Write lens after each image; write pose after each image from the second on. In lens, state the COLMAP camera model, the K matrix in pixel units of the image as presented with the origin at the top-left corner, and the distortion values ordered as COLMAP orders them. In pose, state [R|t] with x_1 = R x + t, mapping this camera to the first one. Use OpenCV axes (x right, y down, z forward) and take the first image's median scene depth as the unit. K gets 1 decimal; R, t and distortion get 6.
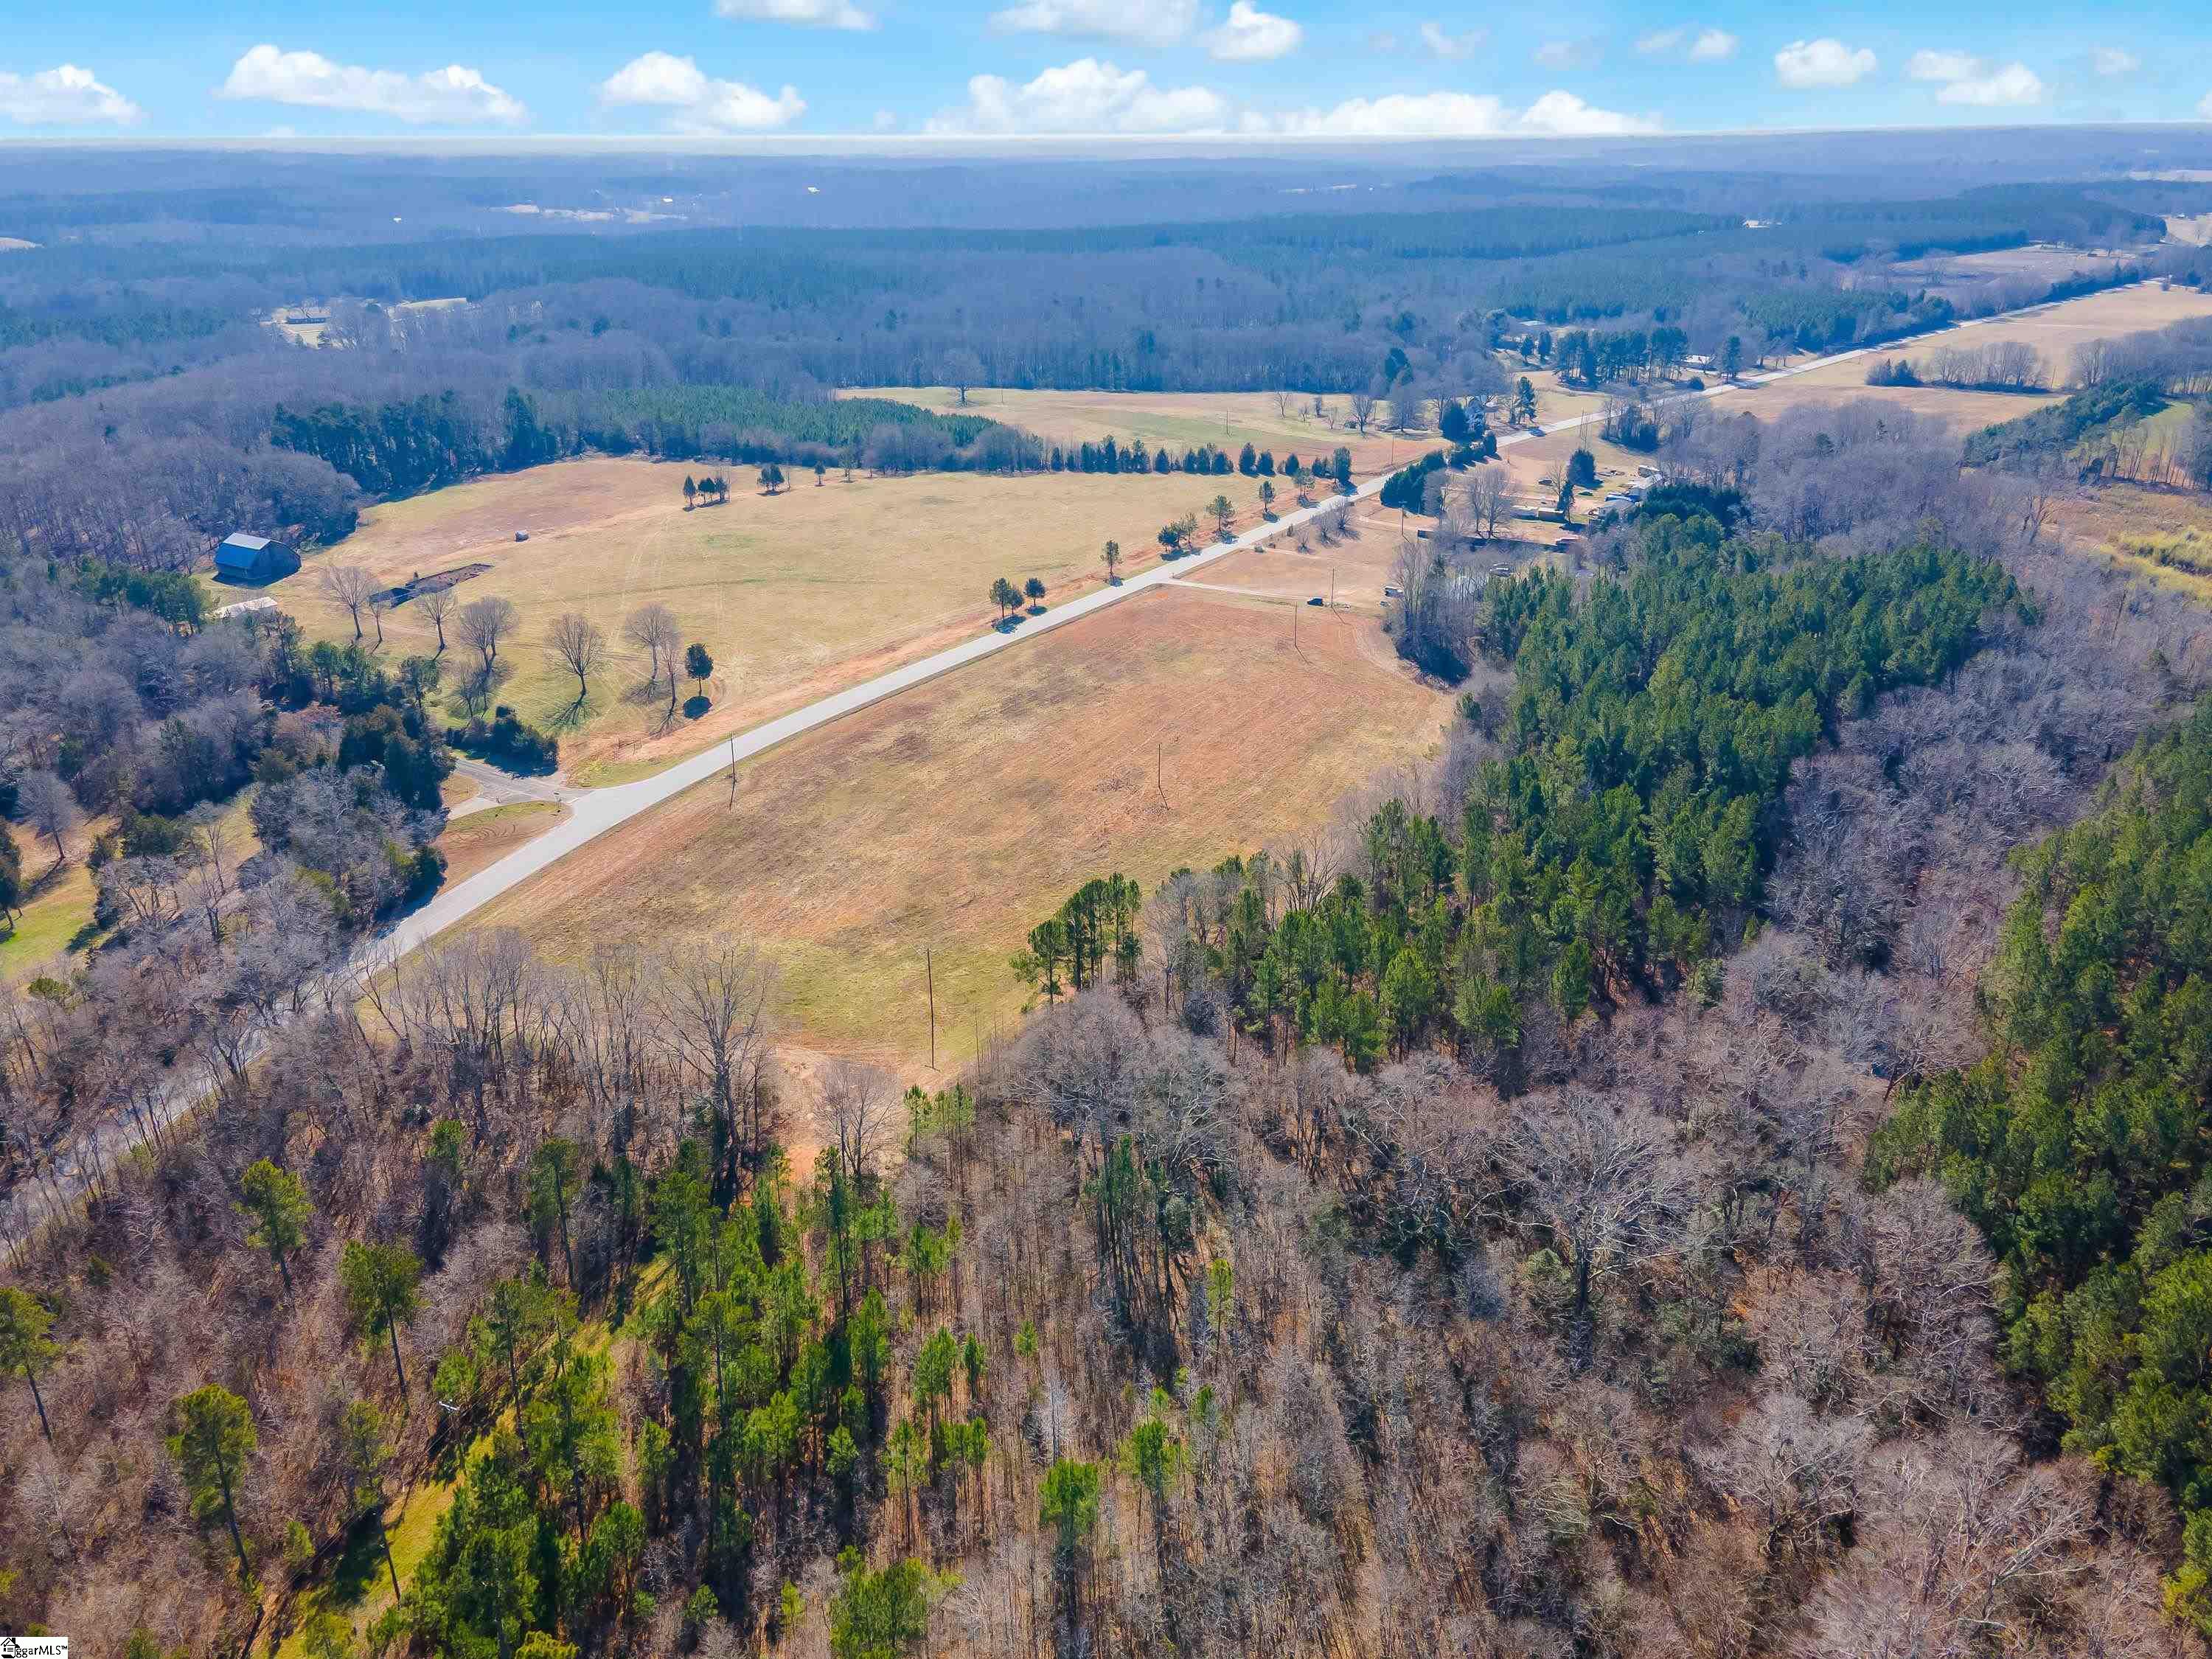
lens RADIAL K [[1581.9, 0, 1111.1], [0, 1581.9, 834.7], [0, 0, 1]] dist [0.009435, 0.050585]
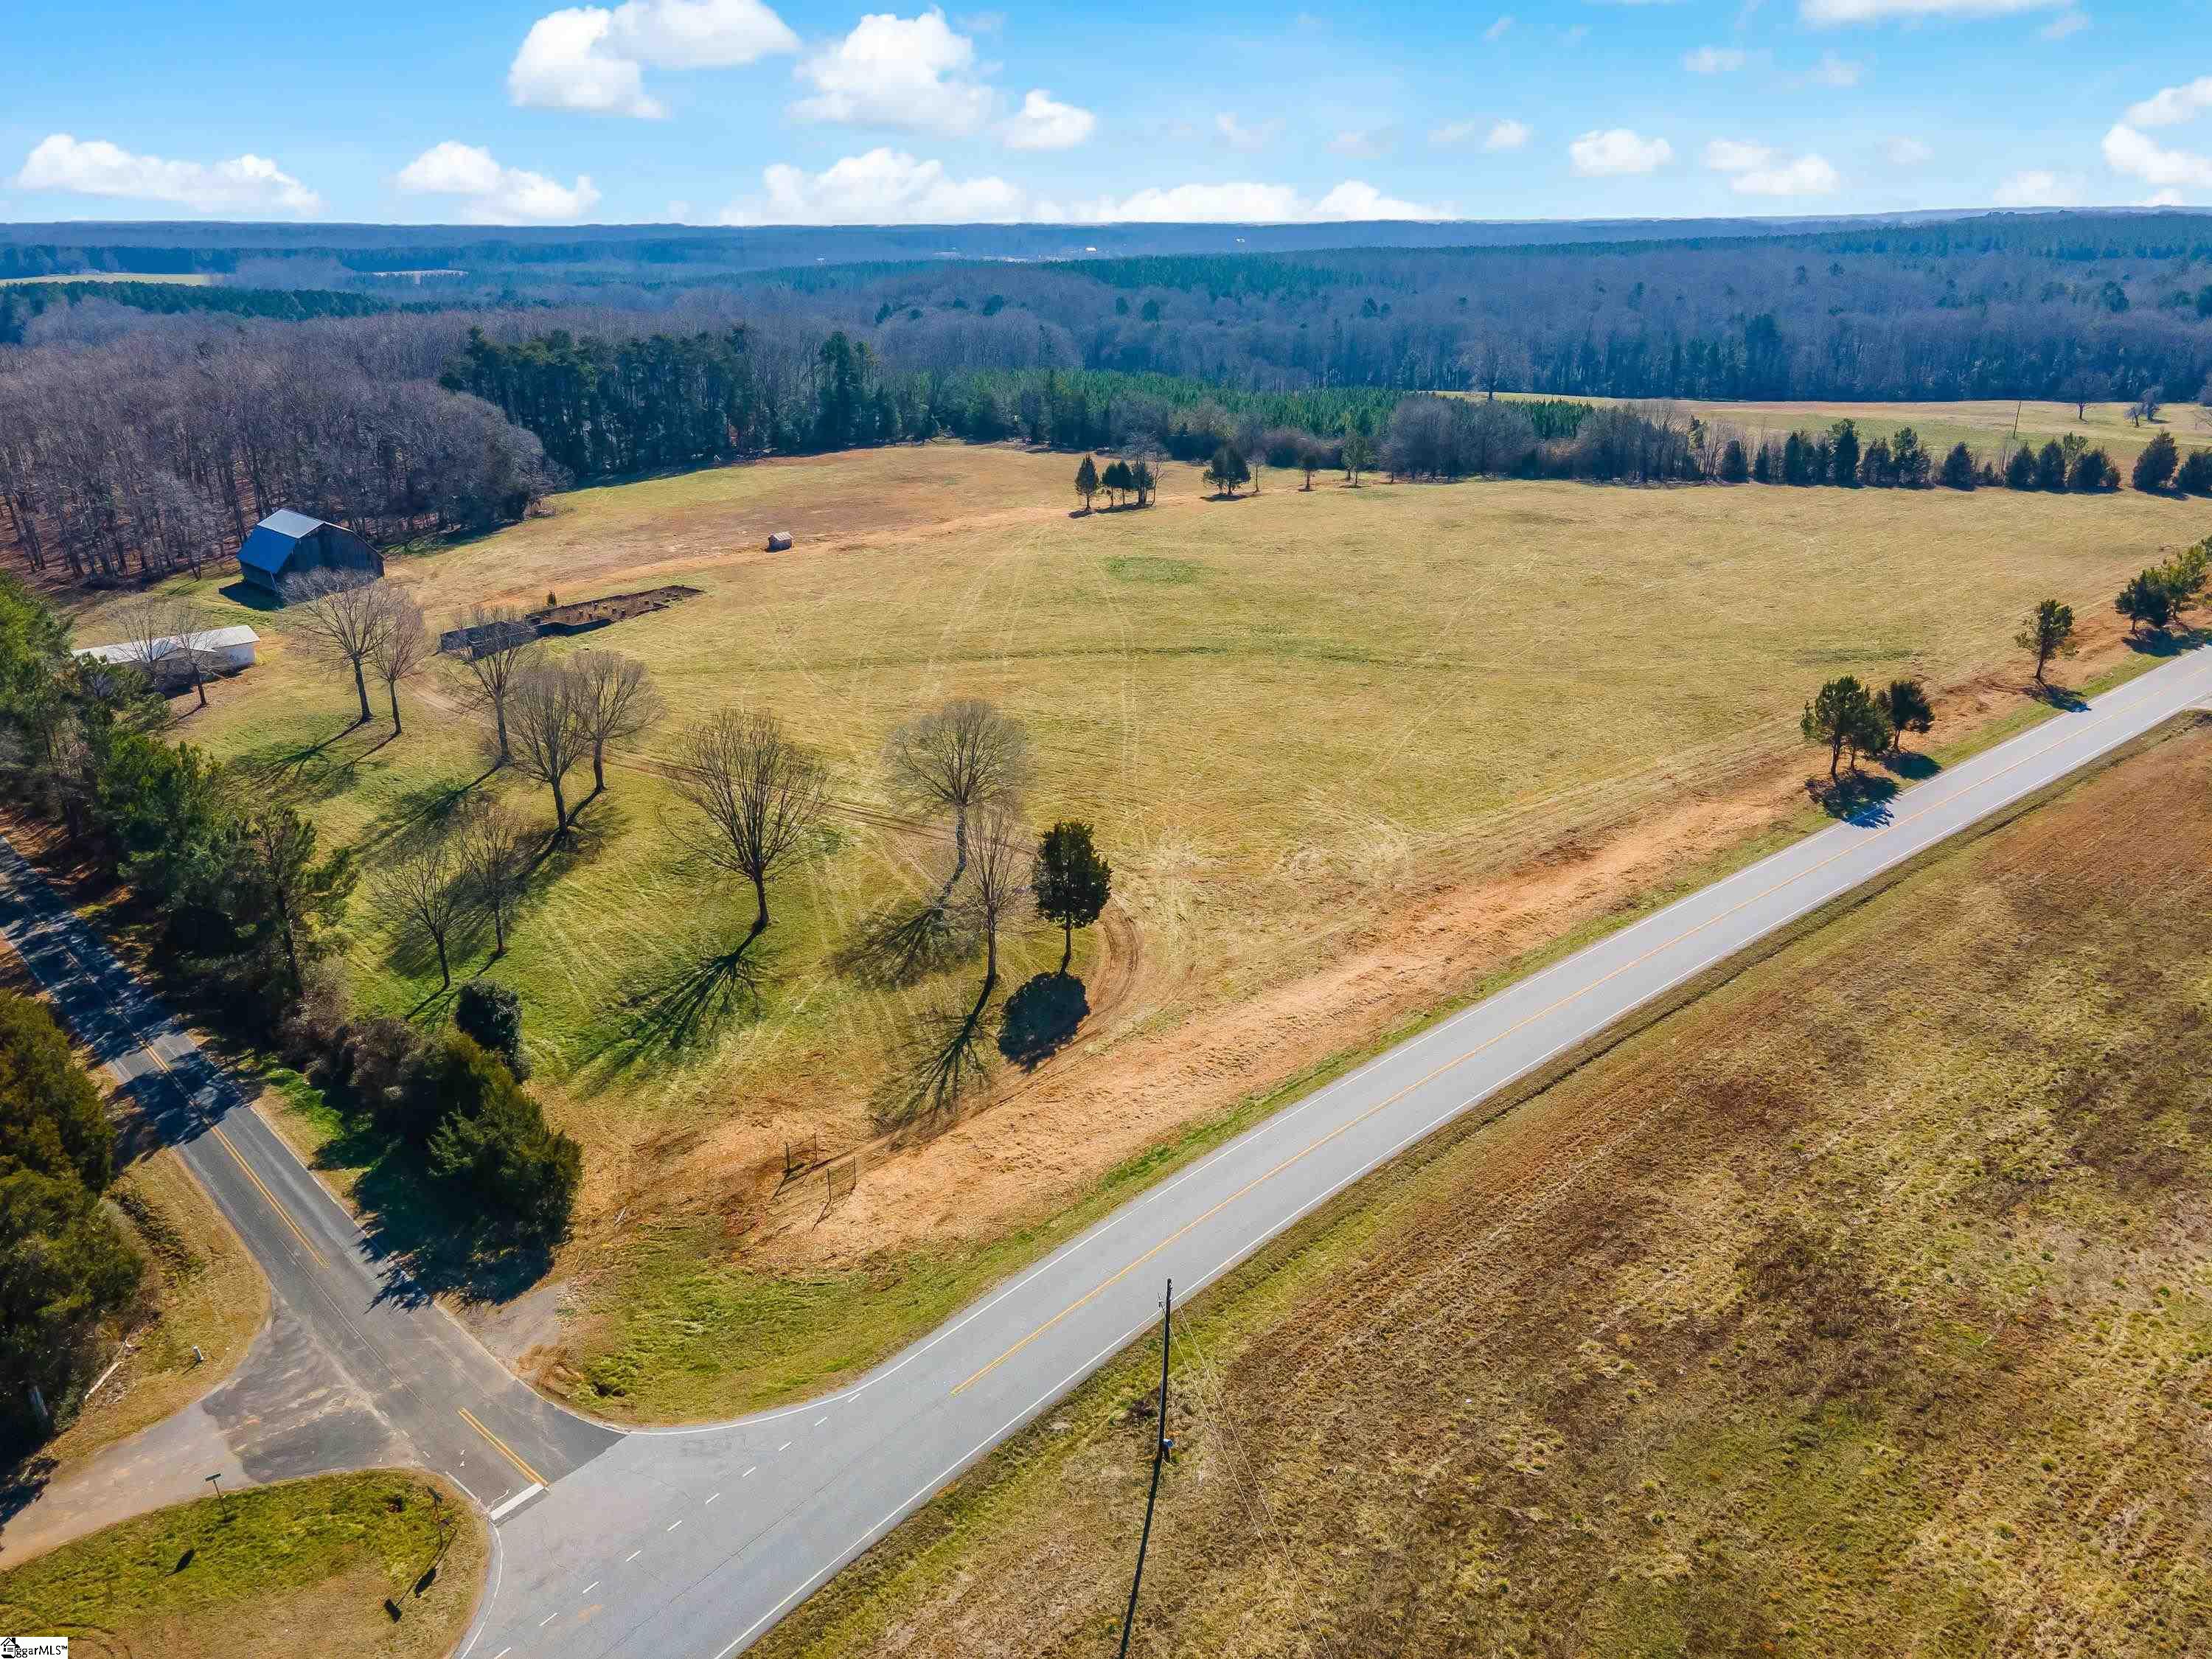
lens RADIAL K [[1581.9, 0, 1111.1], [0, 1581.9, 834.7], [0, 0, 1]] dist [0.009435, 0.050585]
pose [[0.971195, 0.084061, -0.222966, -0.120562], [-0.094696, 0.994803, -0.037421, -0.072266], [0.218662, 0.057457, 0.974108, 0.456608]]
